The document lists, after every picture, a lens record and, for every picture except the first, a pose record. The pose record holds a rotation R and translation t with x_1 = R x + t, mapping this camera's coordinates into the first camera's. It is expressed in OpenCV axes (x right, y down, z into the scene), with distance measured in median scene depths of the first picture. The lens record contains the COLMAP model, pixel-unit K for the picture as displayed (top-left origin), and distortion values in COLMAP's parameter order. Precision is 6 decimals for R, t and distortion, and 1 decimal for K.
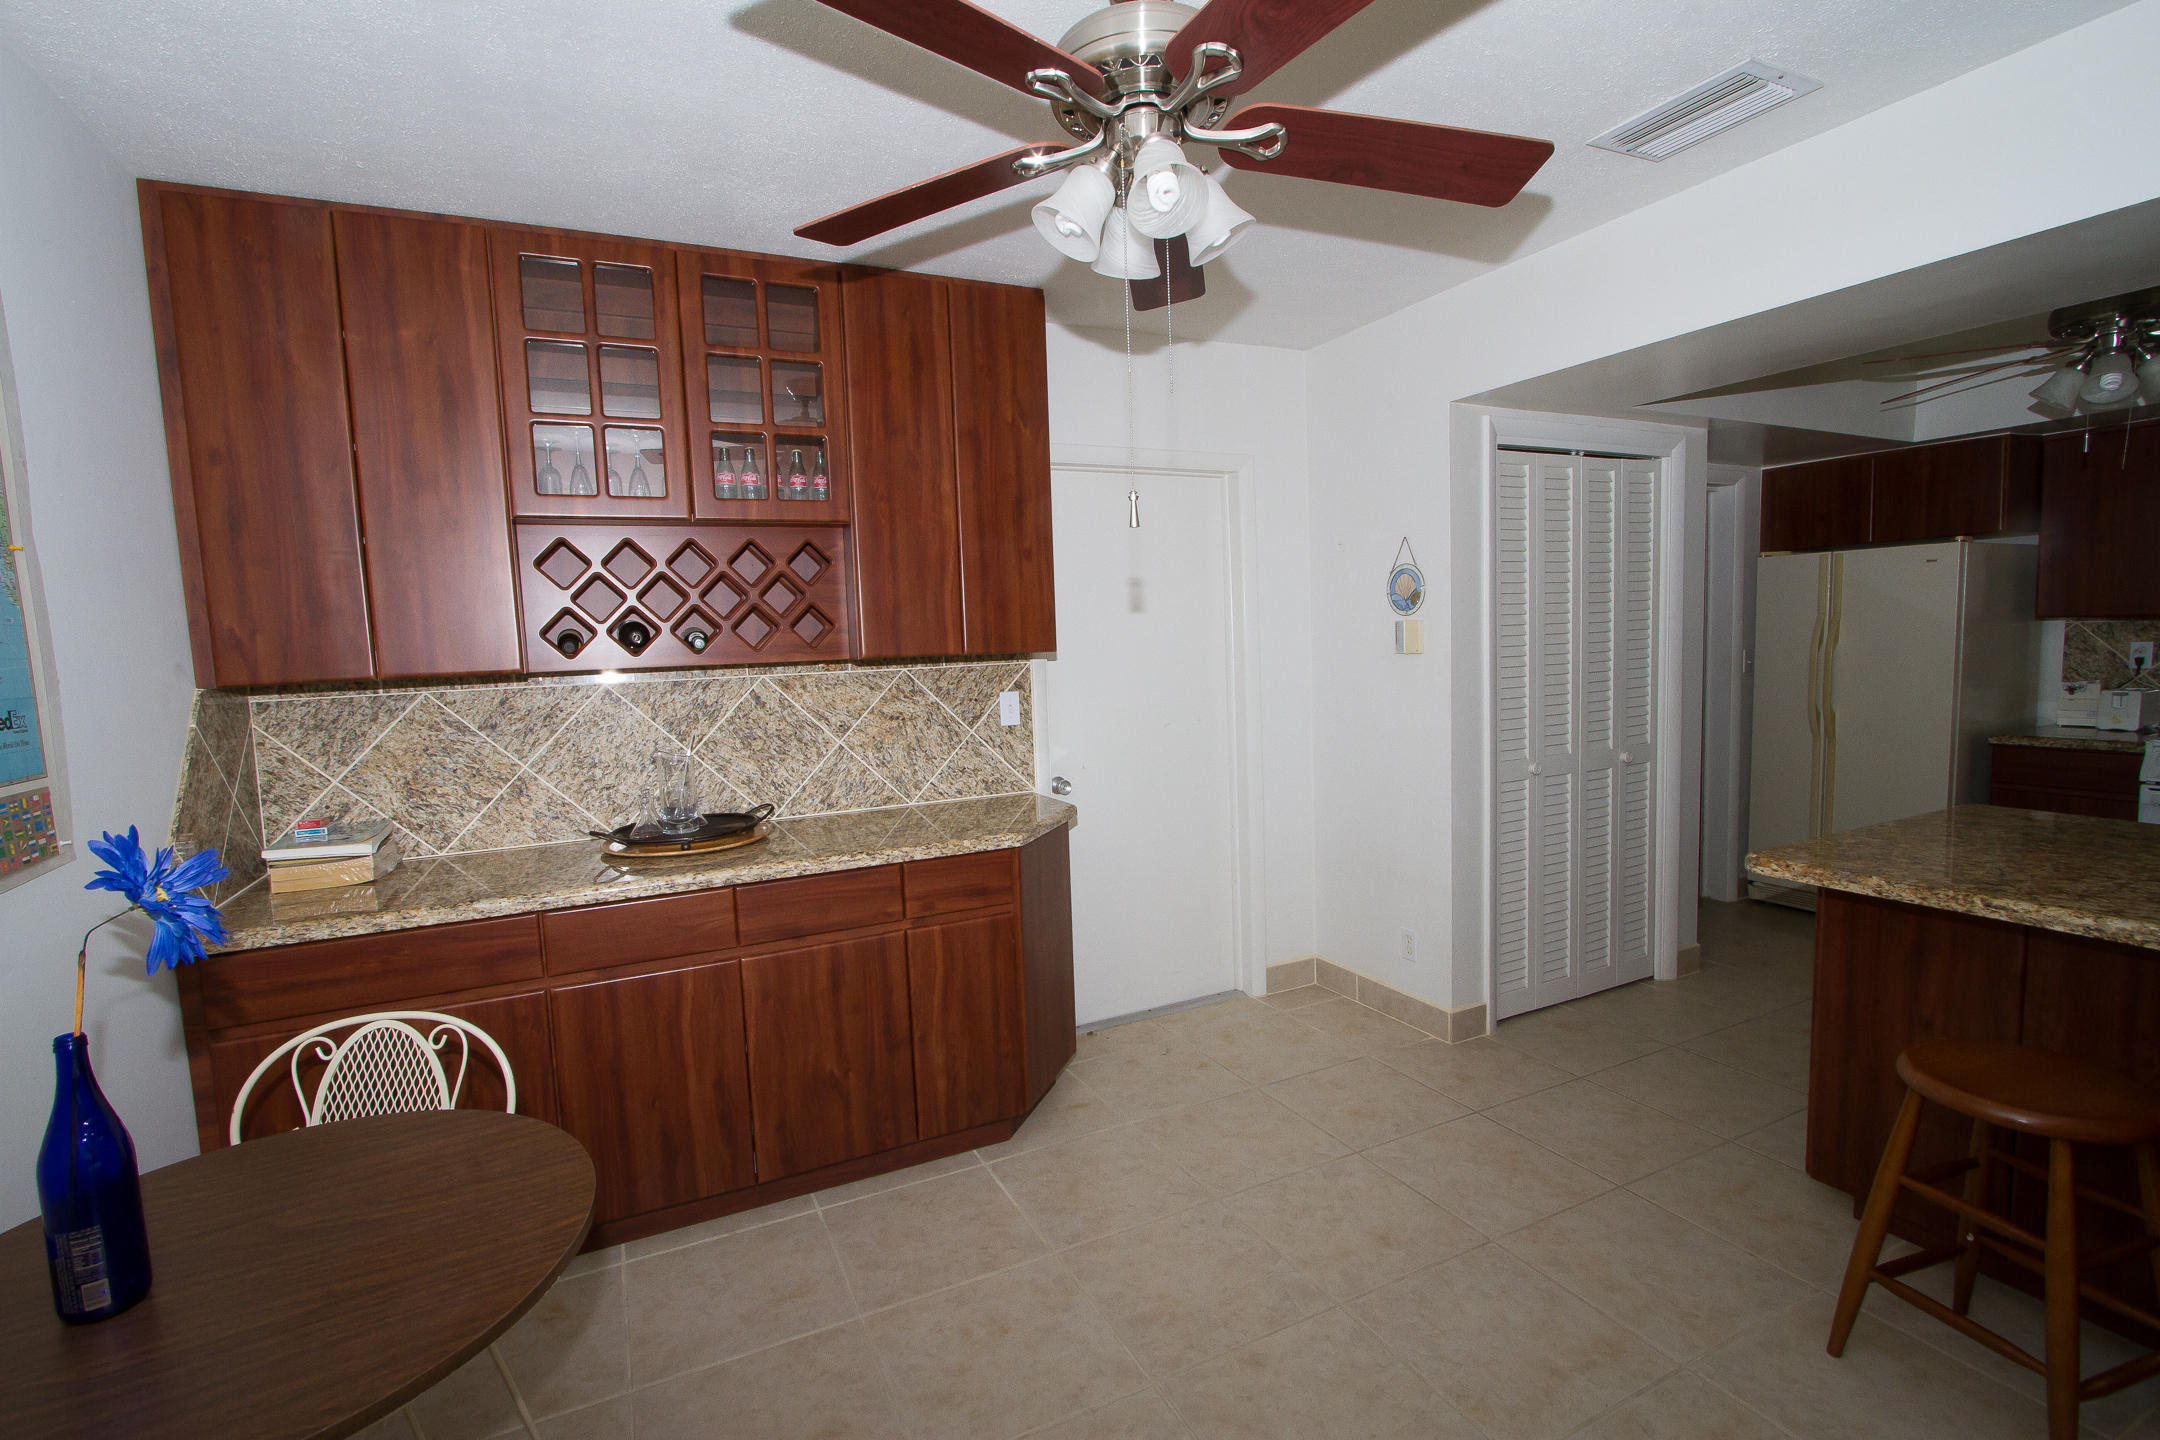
lens RADIAL K [[979.7, 0, 1071.3], [0, 979.7, 725.3], [0, 0, 1]] dist [-0.015729, 0.001277]
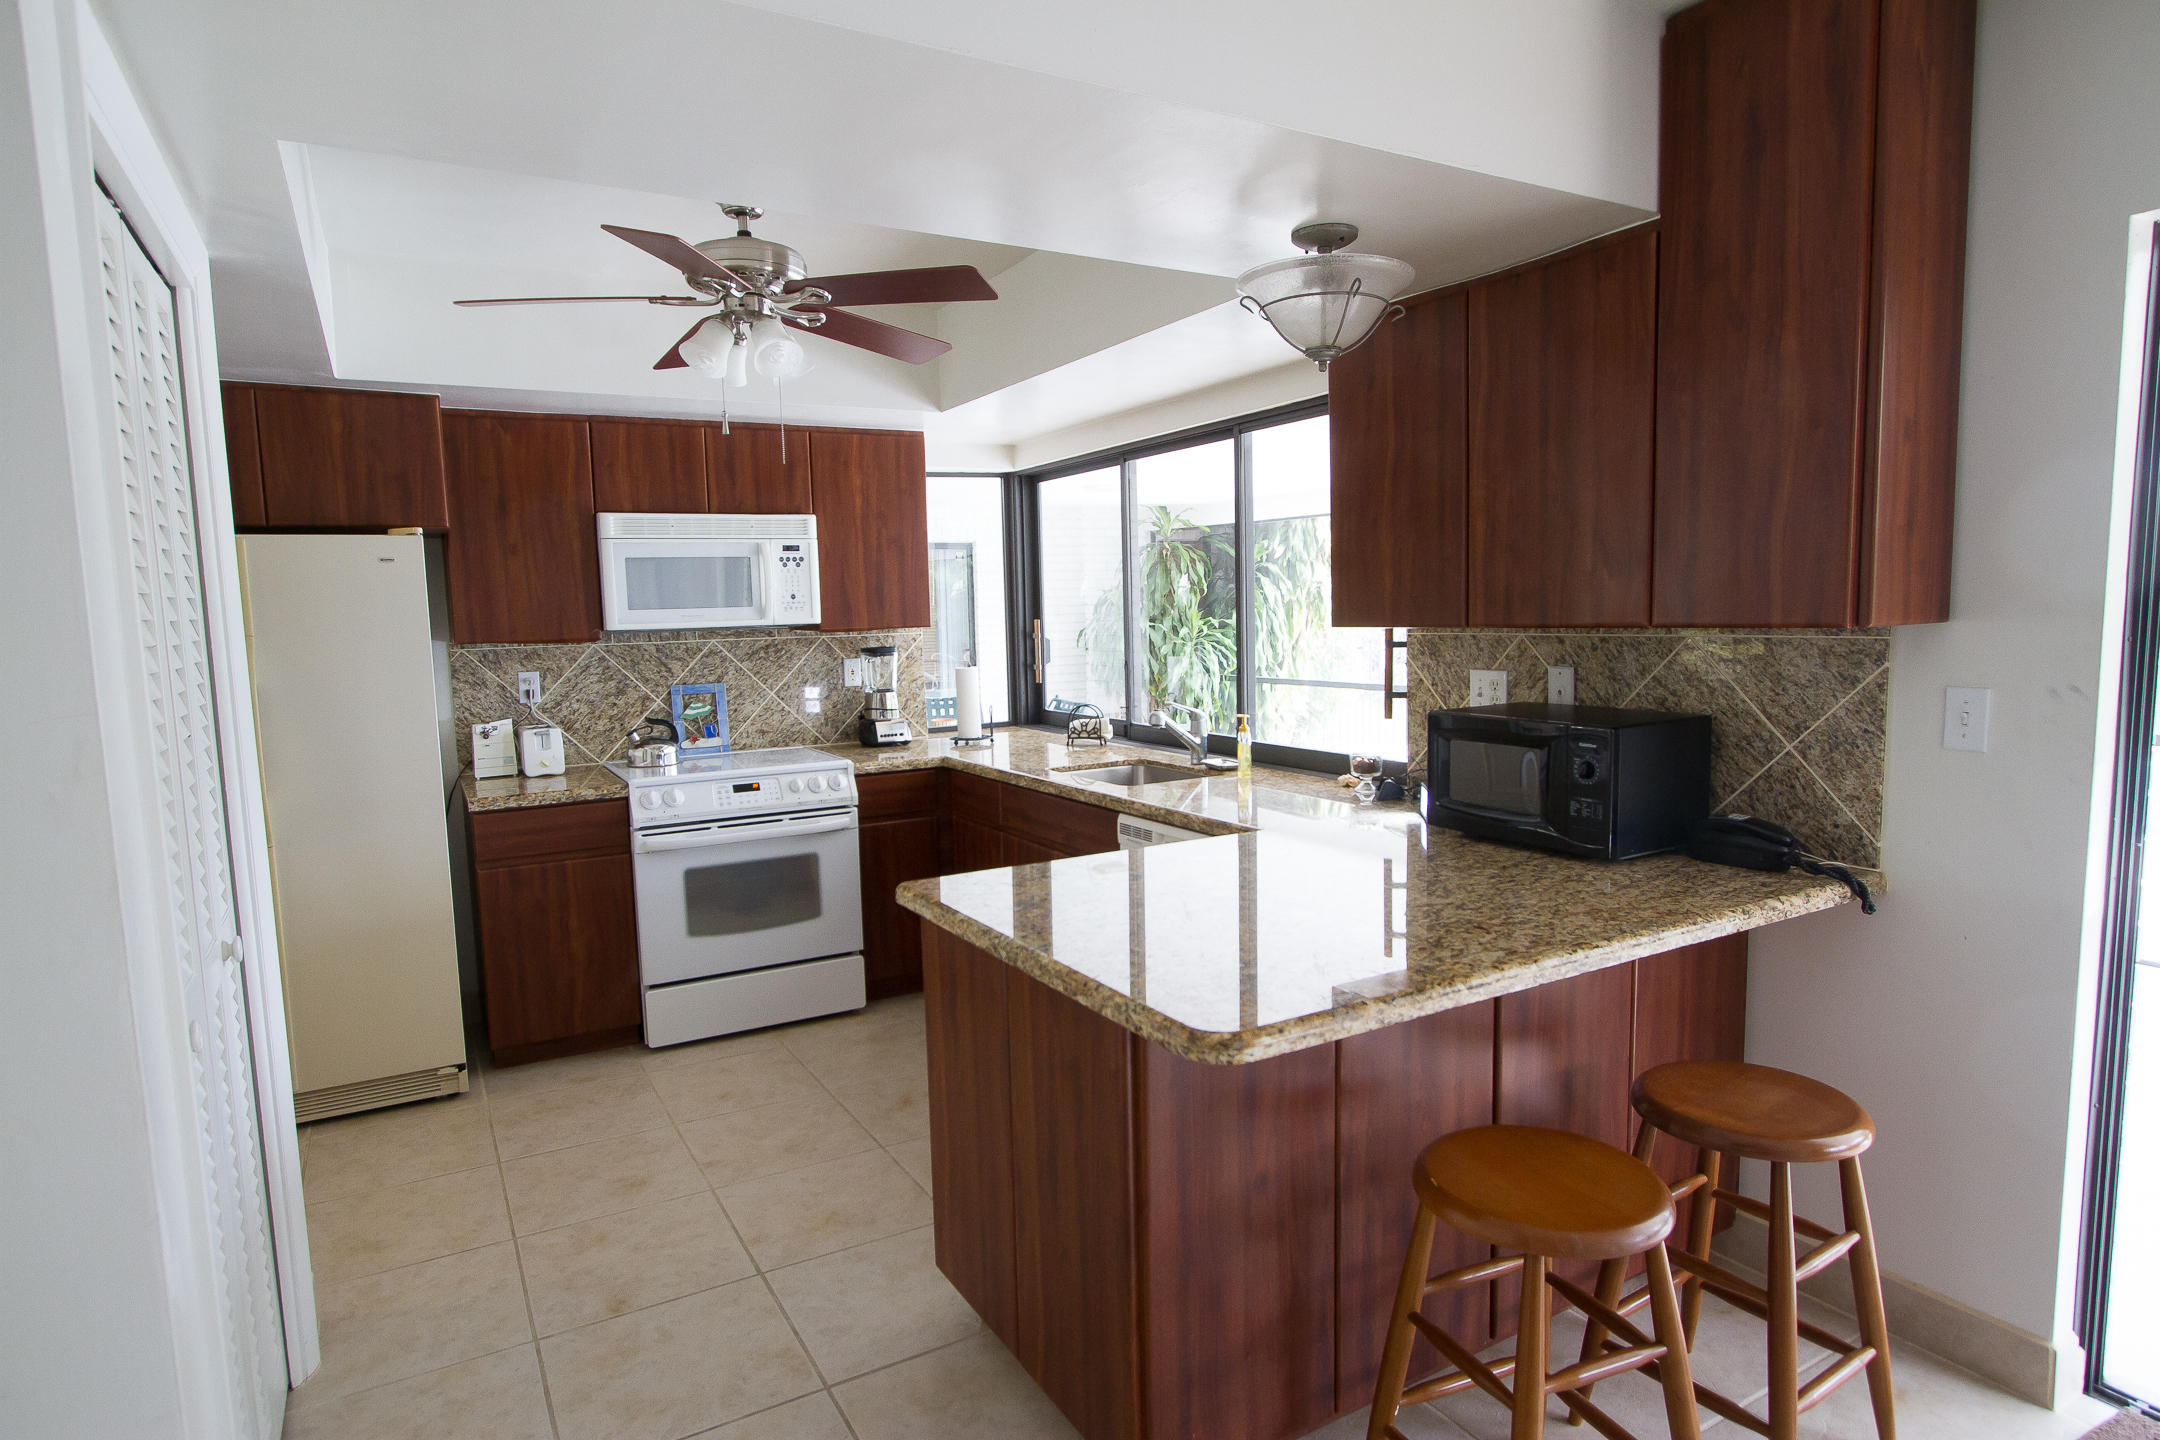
lens RADIAL K [[1199.7, 0, 1080.0], [0, 1199.7, 720.0], [0, 0, 1]] dist [-0.002319, 0.000057]
pose [[-0.070362, -0.055694, 0.995966, 0.018093], [0.119349, 0.990798, 0.063837, -0.082218], [-0.990356, 0.123359, -0.063067, 0.902967]]
